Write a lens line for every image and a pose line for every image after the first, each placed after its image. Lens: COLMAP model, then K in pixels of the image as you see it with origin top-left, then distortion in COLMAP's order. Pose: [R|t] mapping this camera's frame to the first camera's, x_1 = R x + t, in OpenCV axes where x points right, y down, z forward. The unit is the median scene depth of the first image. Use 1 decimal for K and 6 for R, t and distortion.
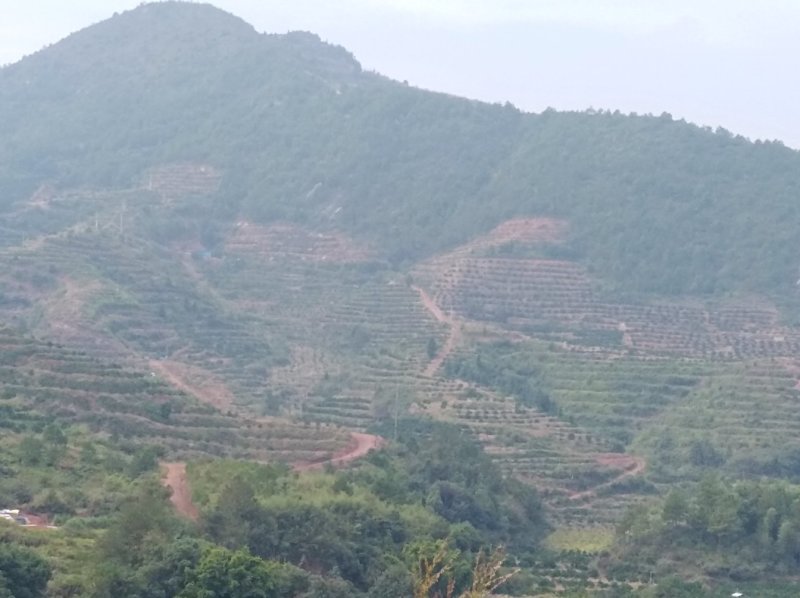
lens RADIAL K [[1552.6, 0, 400.0], [0, 1552.6, 299.0], [0, 0, 1]] dist [0.073415, 0.207789]
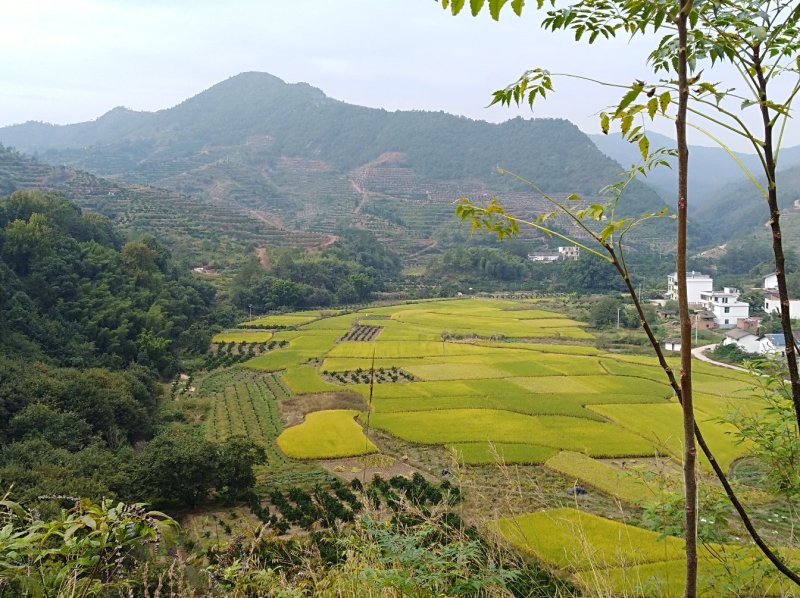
lens RADIAL K [[1552.6, 0, 400.0], [0, 1552.6, 299.0], [0, 0, 1]] dist [0.073415, 0.207789]
pose [[0.996179, -0.038424, 0.078426, -0.120720], [0.027629, 0.990547, 0.134366, -0.160385], [-0.082847, -0.131686, 0.987823, -1.661391]]
